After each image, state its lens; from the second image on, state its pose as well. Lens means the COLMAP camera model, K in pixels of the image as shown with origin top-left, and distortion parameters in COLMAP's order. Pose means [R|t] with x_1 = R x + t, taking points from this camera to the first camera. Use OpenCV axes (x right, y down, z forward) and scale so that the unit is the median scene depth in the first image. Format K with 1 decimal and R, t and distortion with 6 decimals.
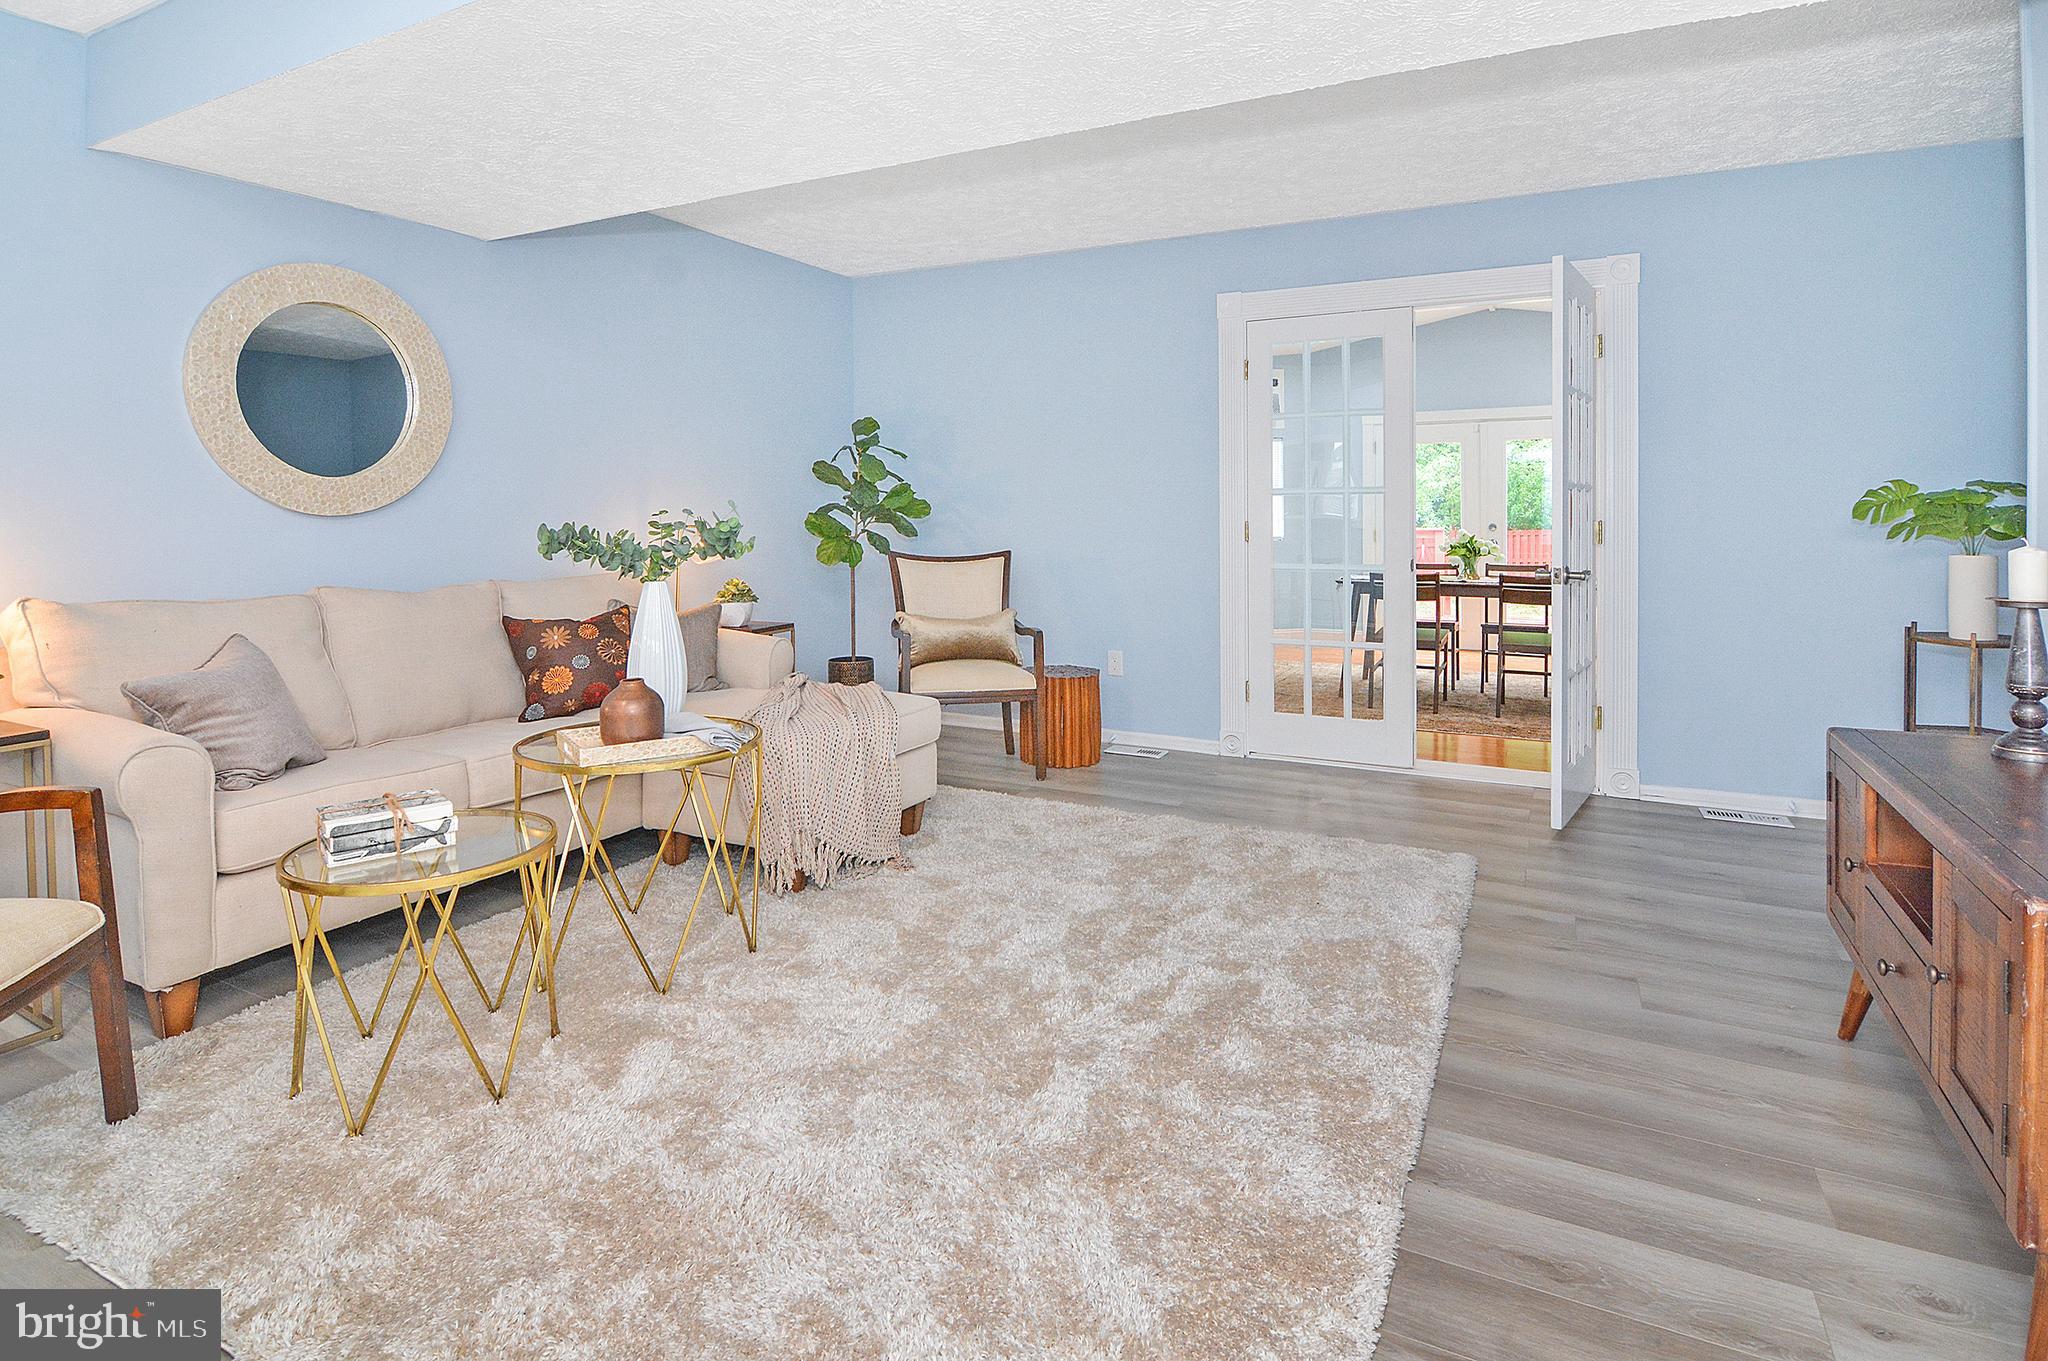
lens RADIAL K [[1066.6, 0, 1021.9], [0, 1066.6, 533.8], [0, 0, 1]] dist [-0.002682, -0.006511]
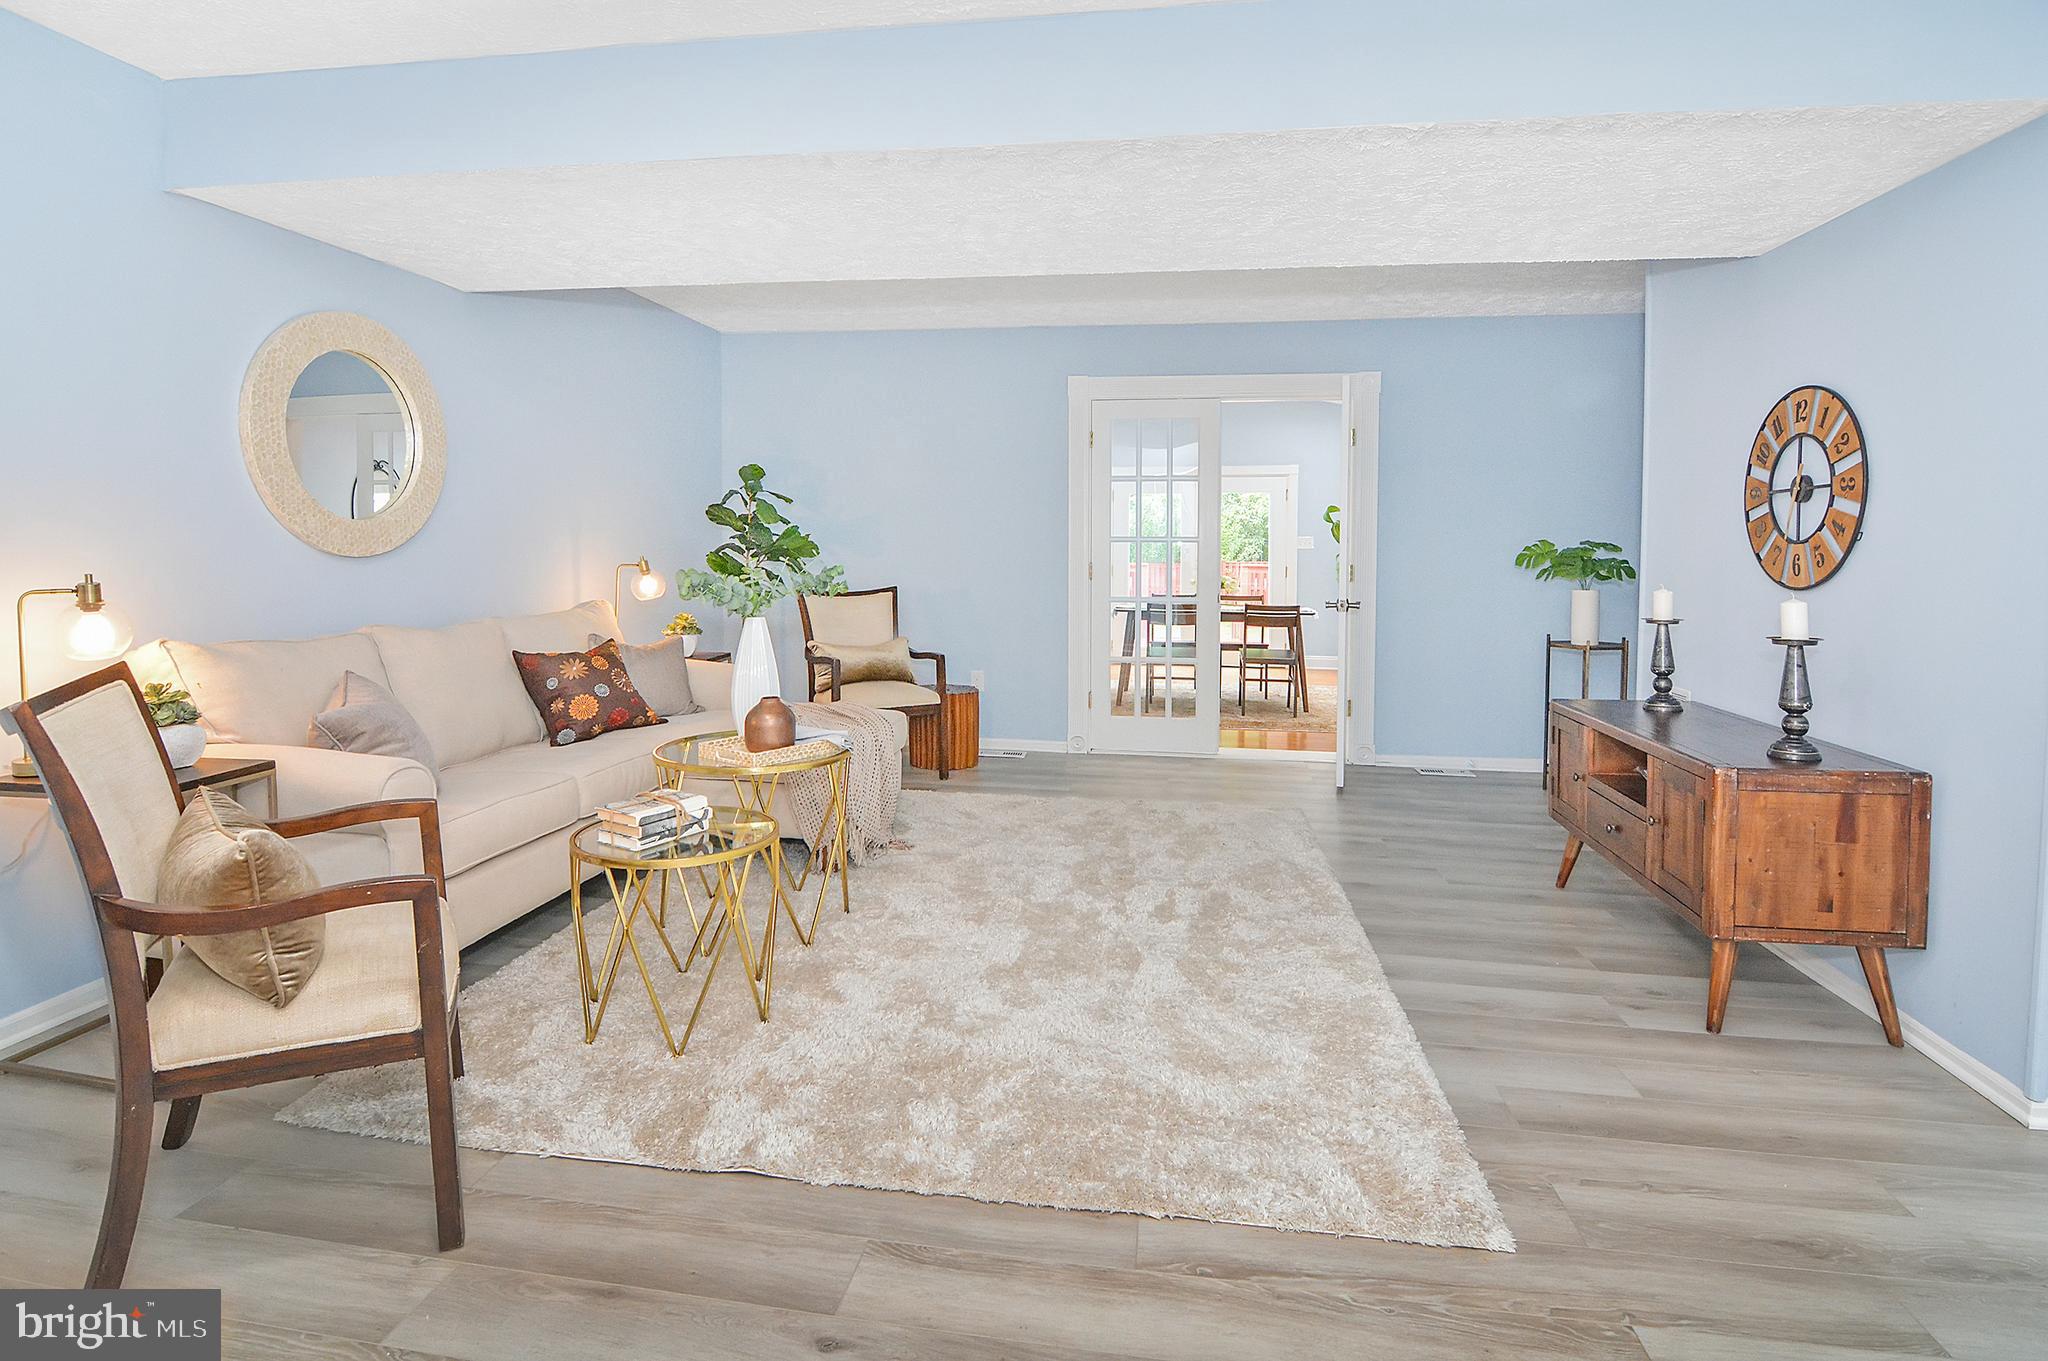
lens RADIAL K [[1045.6, 0, 1032.7], [0, 1045.6, 591.5], [0, 0, 1]] dist [0.001847, -0.012433]
pose [[0.945628, -0.003473, 0.325232, -0.347010], [-0.005322, 0.999644, 0.026148, -0.012970], [-0.325207, -0.026457, 0.945273, -0.169043]]
